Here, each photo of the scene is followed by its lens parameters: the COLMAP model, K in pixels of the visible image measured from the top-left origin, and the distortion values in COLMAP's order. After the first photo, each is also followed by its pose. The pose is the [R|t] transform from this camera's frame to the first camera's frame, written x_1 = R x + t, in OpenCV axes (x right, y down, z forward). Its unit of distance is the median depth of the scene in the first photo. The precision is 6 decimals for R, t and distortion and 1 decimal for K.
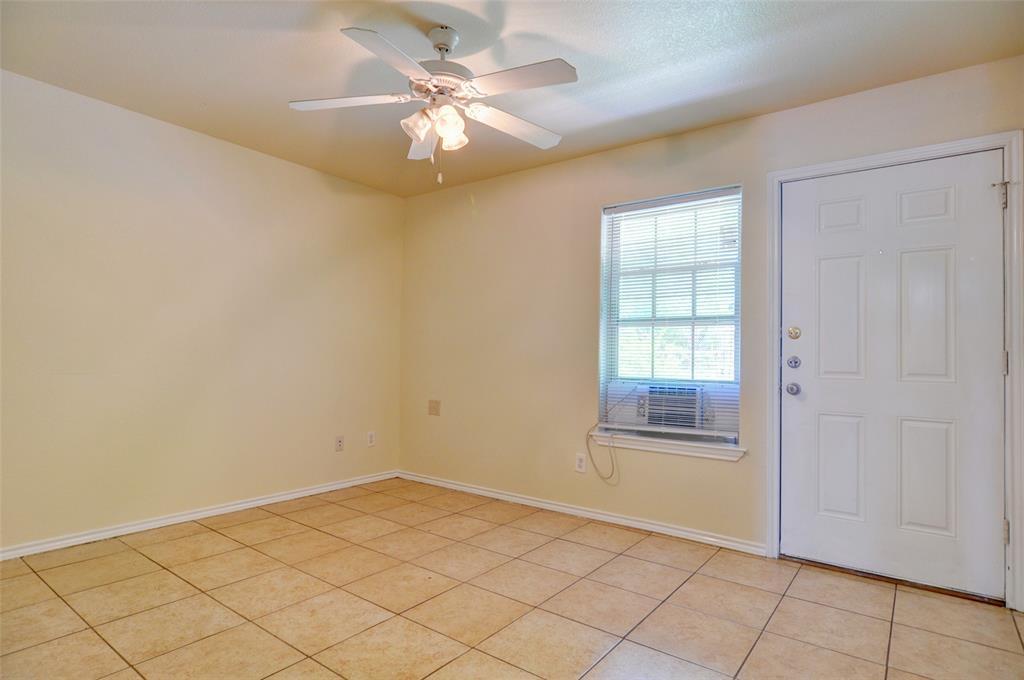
lens RADIAL K [[549.7, 0, 512.0], [0, 549.7, 340.0], [0, 0, 1]] dist [-0.003783, 0.001162]
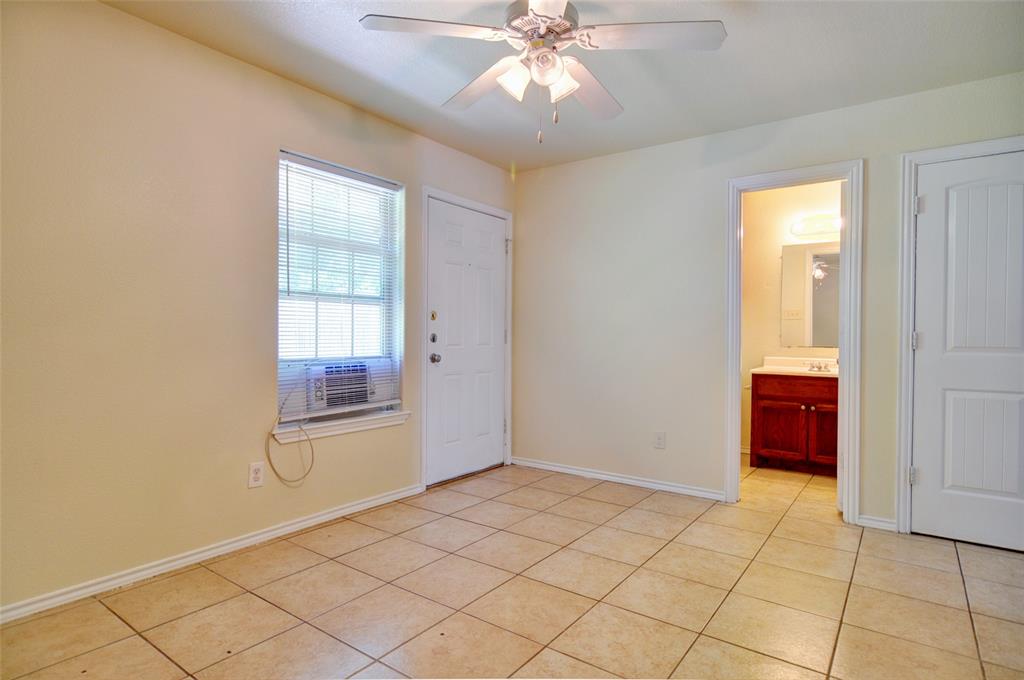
lens RADIAL K [[549.7, 0, 512.0], [0, 549.7, 340.0], [0, 0, 1]] dist [-0.003783, 0.001162]
pose [[-0.018502, -0.024667, 0.999524, -0.714593], [-0.036732, 0.999038, 0.023975, 0.005889], [-0.999154, -0.036271, -0.019391, 0.744015]]
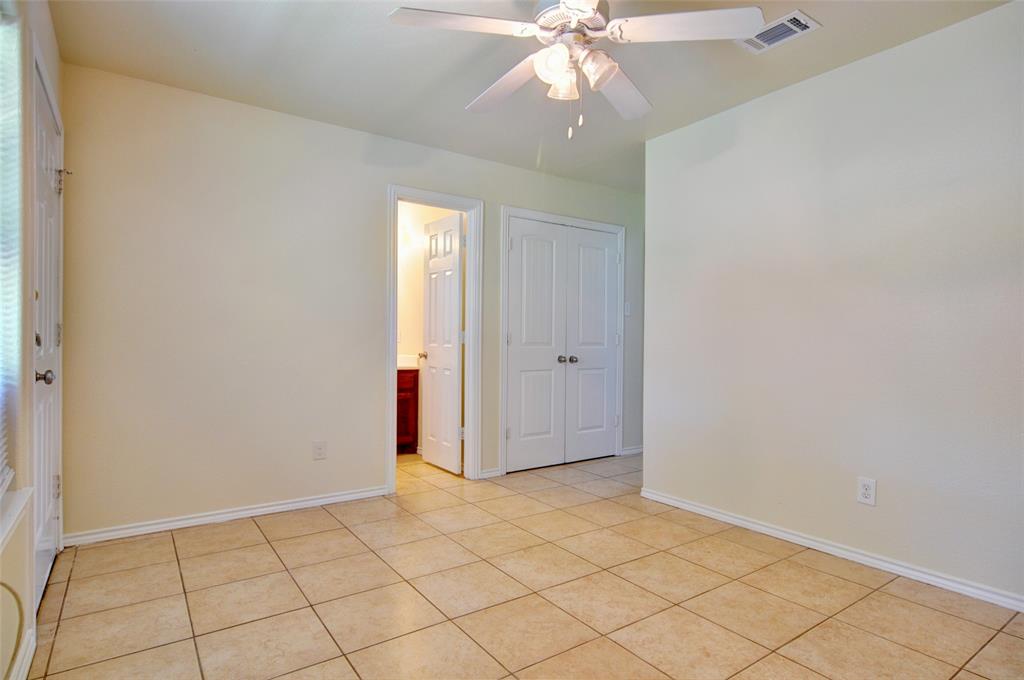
lens RADIAL K [[549.7, 0, 512.0], [0, 549.7, 340.0], [0, 0, 1]] dist [-0.003783, 0.001162]
pose [[-0.952063, -0.023682, 0.304984, -0.222365], [-0.031440, 0.999294, -0.020552, 0.034516], [-0.304282, -0.029155, -0.952136, 1.297447]]
